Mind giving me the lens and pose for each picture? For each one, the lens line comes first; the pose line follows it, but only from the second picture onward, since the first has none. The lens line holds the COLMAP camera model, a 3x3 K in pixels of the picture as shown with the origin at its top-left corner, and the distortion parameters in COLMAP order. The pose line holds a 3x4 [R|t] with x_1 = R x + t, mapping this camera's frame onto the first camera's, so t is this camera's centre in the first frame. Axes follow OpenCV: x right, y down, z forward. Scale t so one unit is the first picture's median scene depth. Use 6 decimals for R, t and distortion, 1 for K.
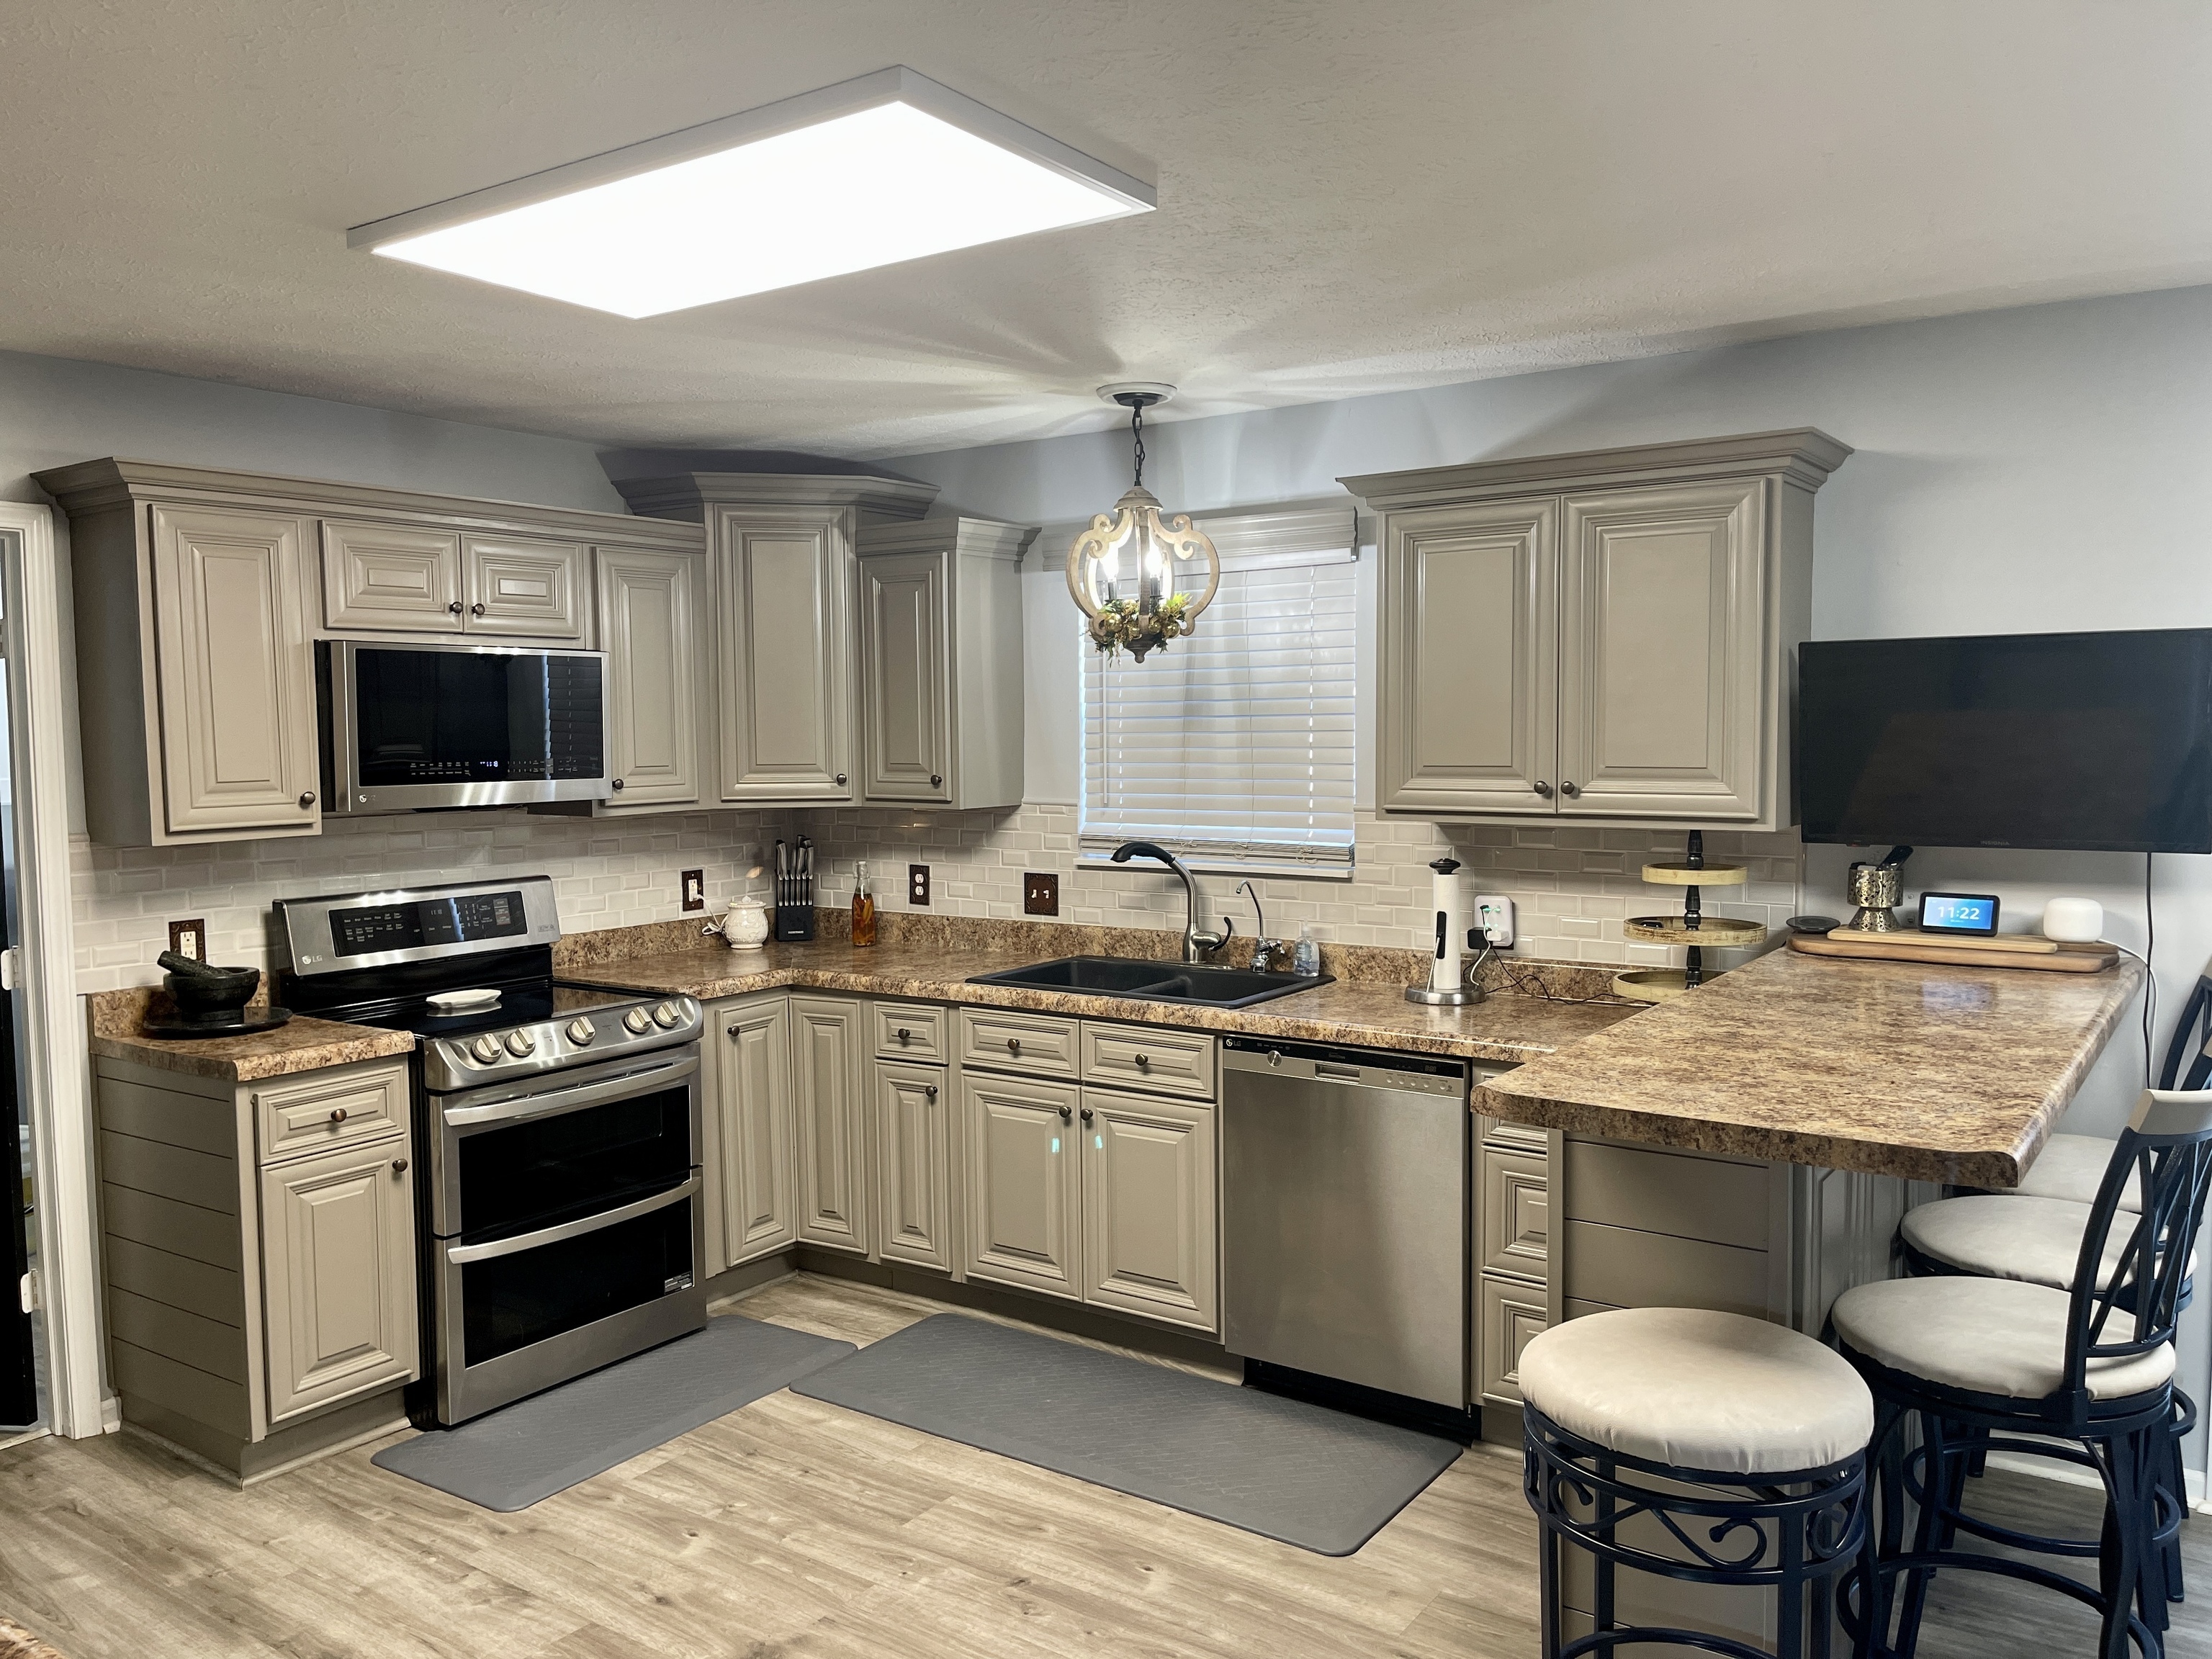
lens RADIAL K [[1667.1, 0, 1115.8], [0, 1667.1, 842.3], [0, 0, 1]] dist [0.072273, -0.097037]
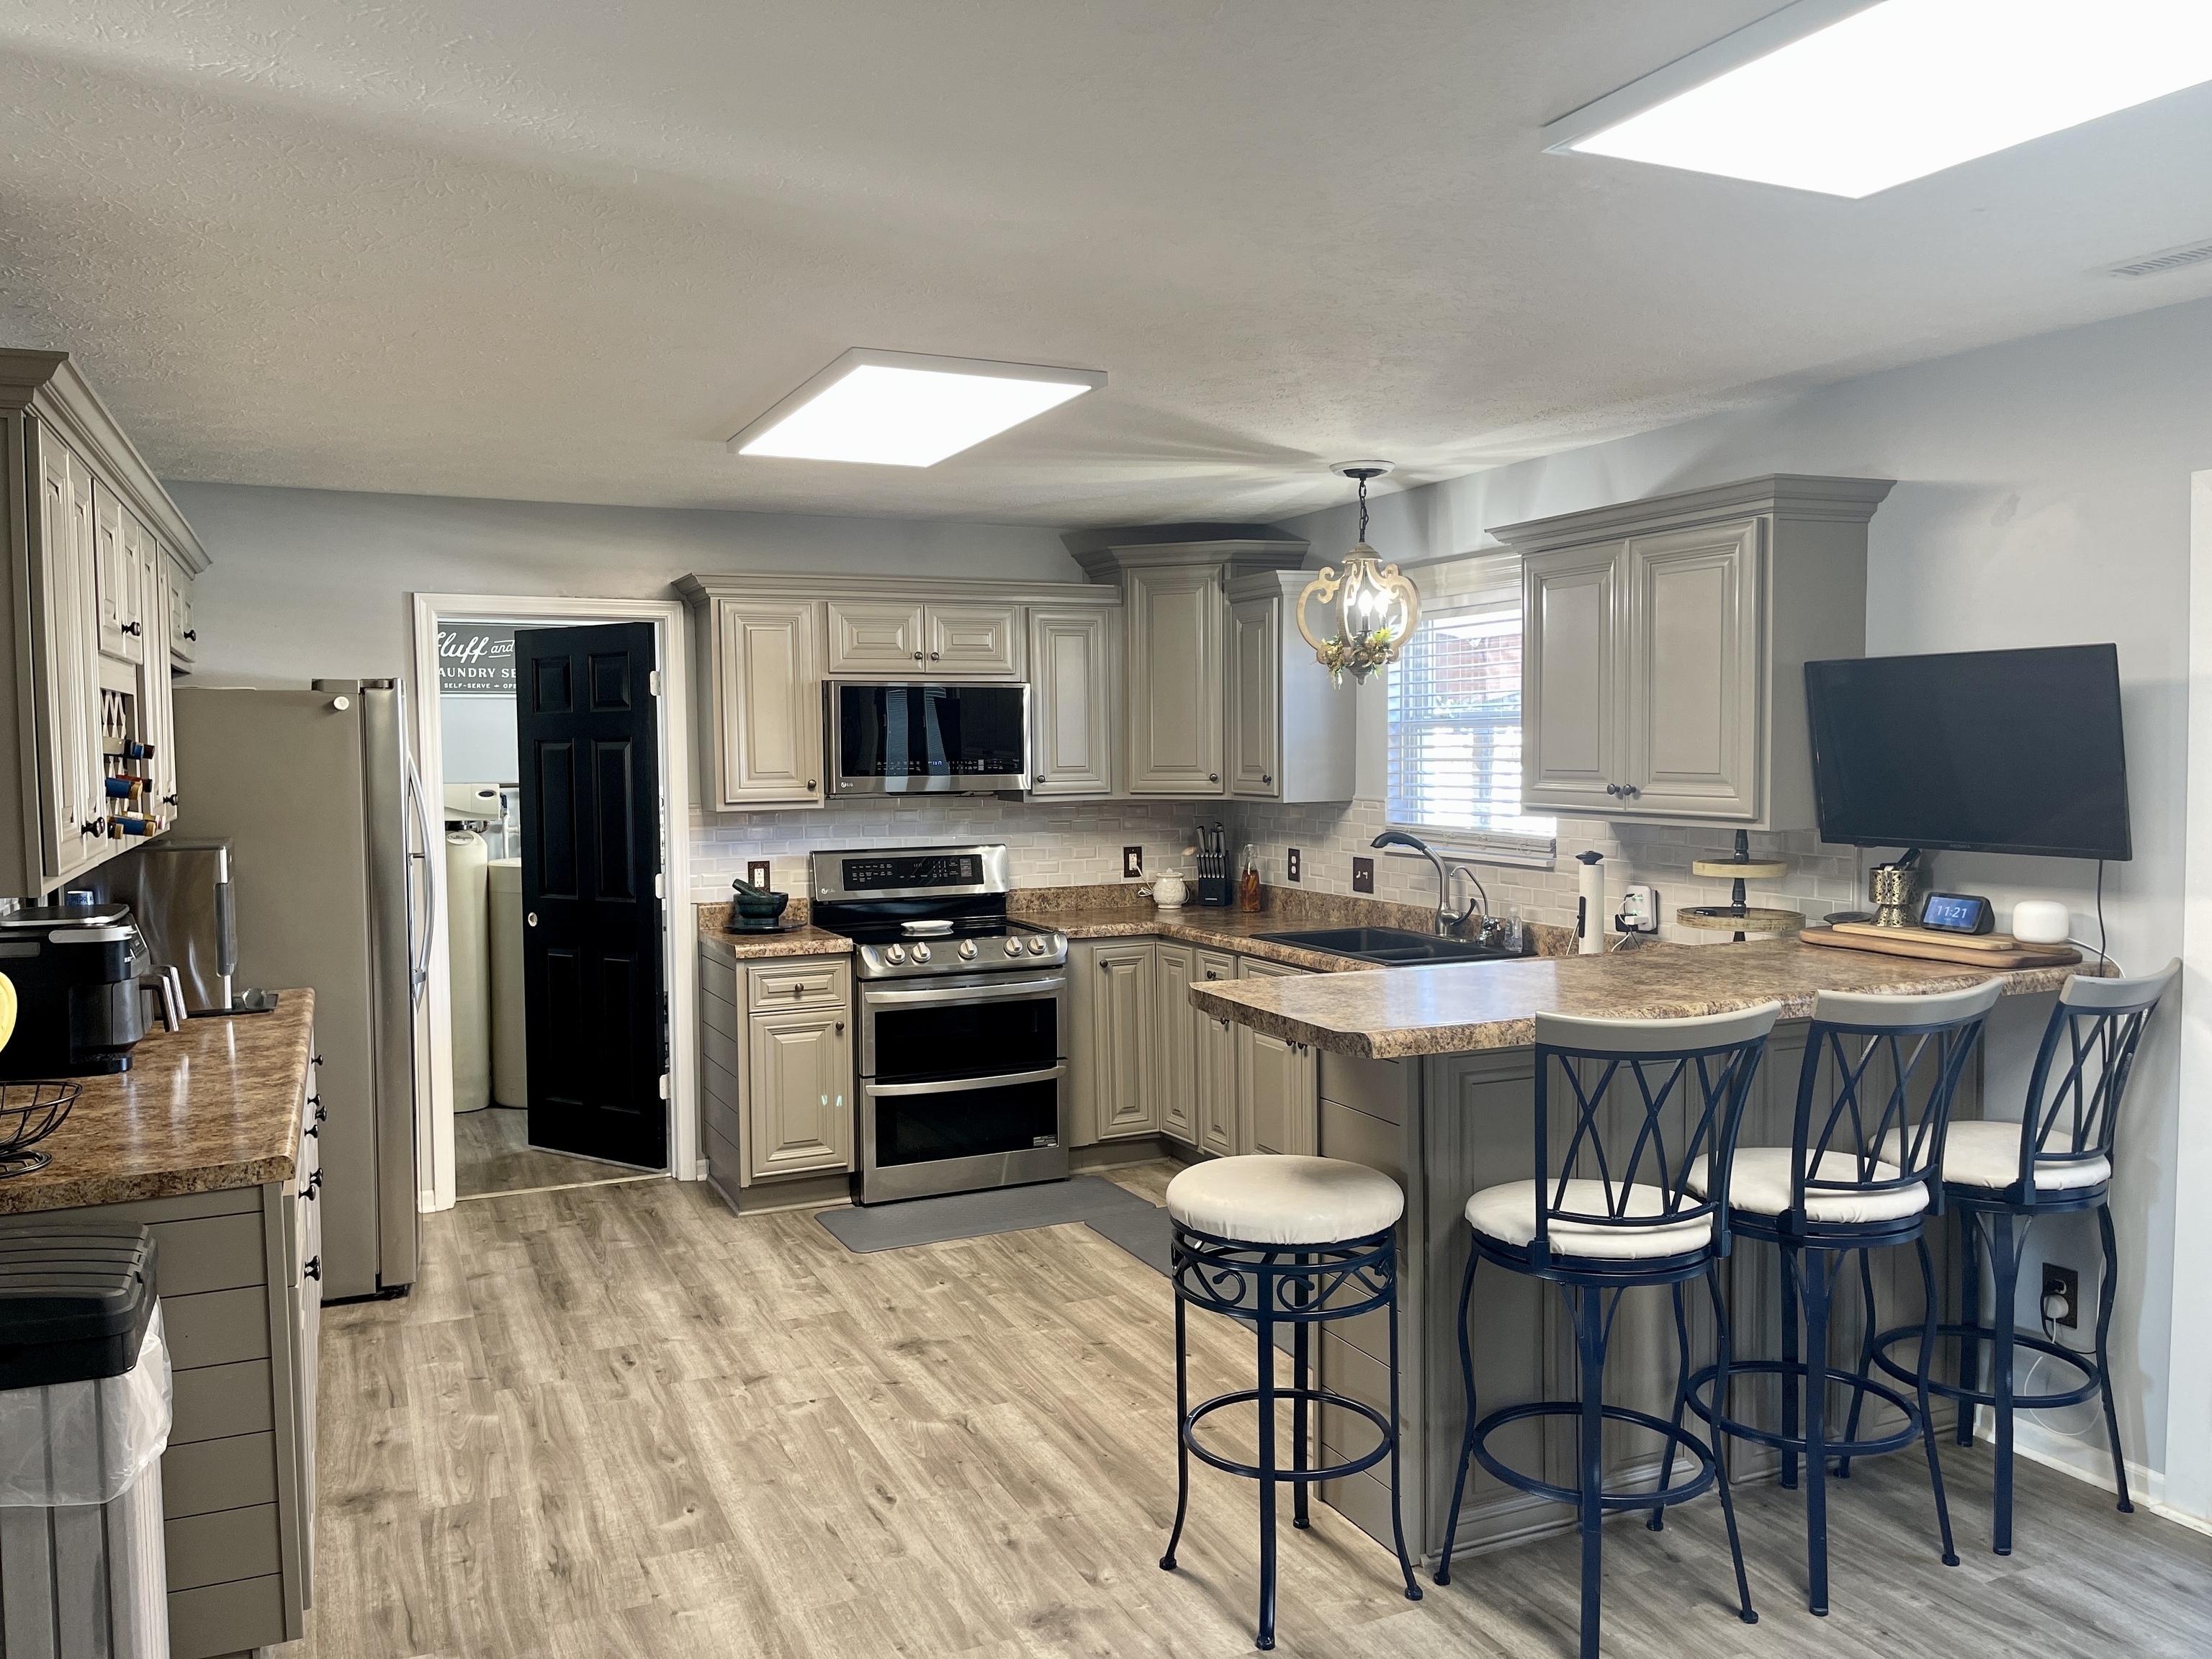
lens RADIAL K [[1667.1, 0, 1118.5], [0, 1667.1, 839.3], [0, 0, 1]] dist [0.072273, -0.097037]
pose [[0.862919, 0.031314, -0.504371, 0.522202], [-0.034606, 0.999397, 0.002841, 0.010150], [0.504156, 0.015003, 0.863482, -0.168807]]
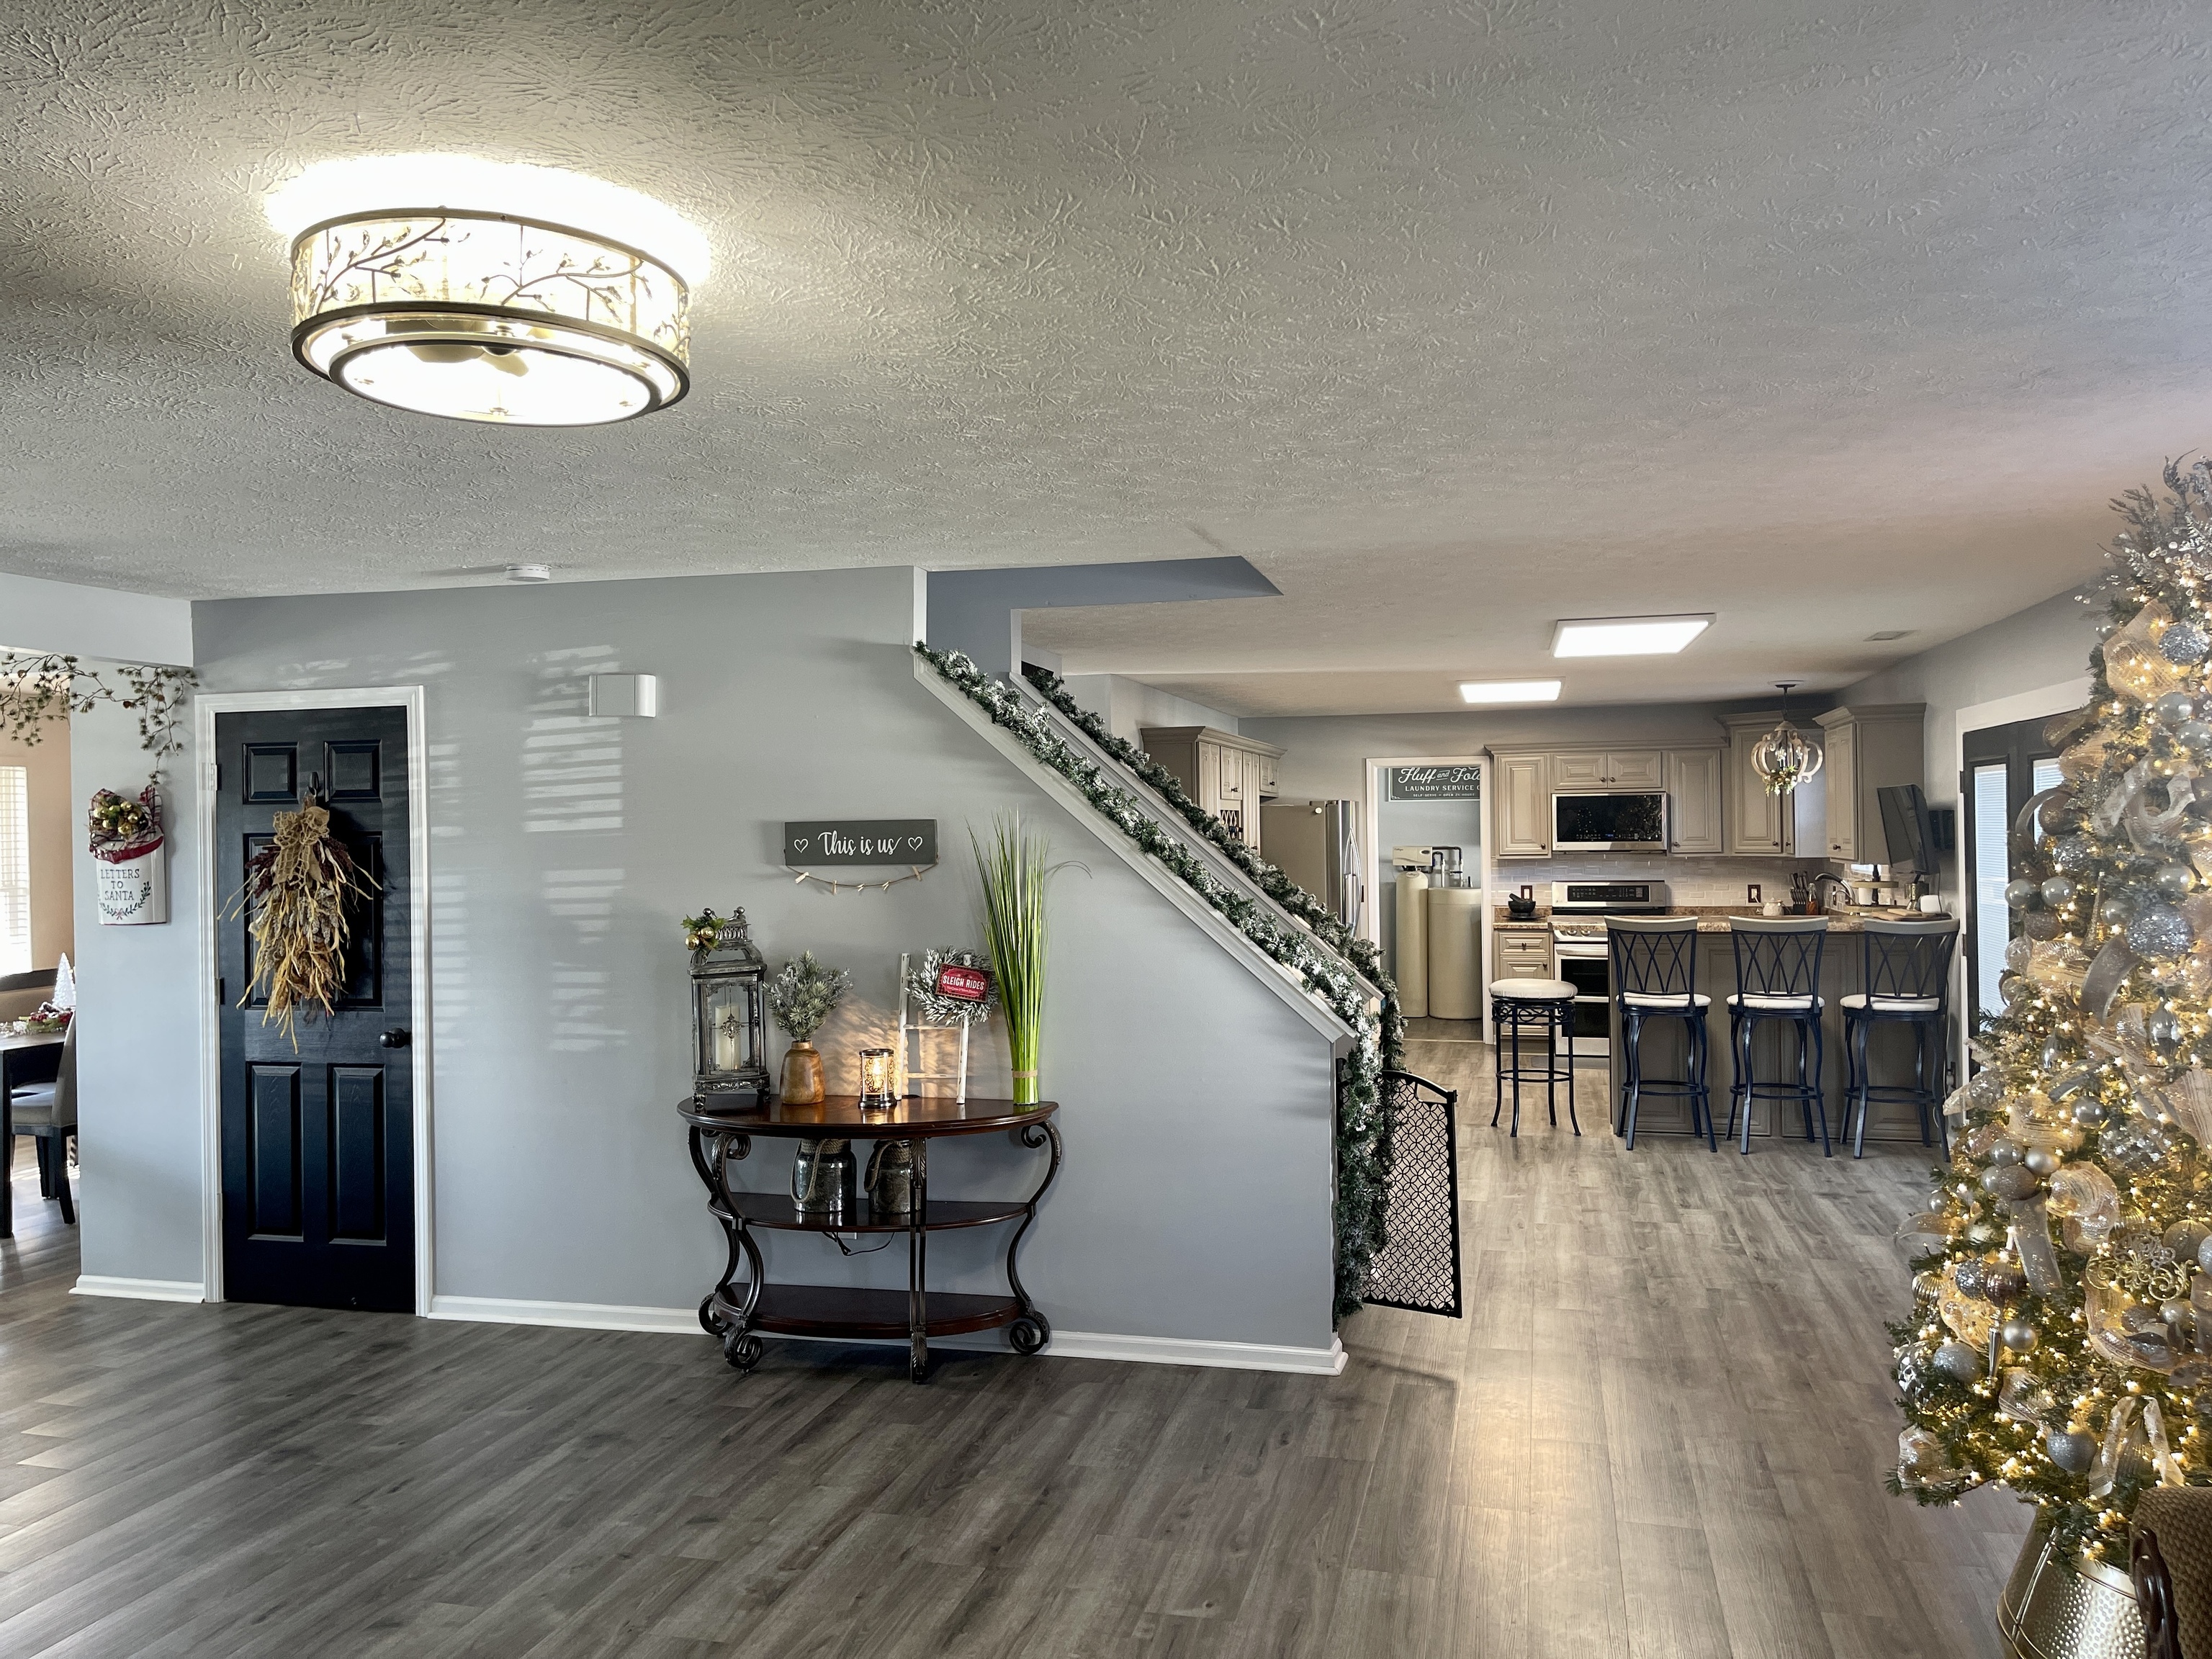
lens RADIAL K [[1667.1, 0, 1110.1], [0, 1667.1, 838.0], [0, 0, 1]] dist [0.072273, -0.097037]
pose [[0.353564, 0.005933, -0.935391, 2.044292], [-0.057603, 0.998220, -0.015442, 0.051126], [0.933635, 0.059341, 0.353277, -0.790121]]
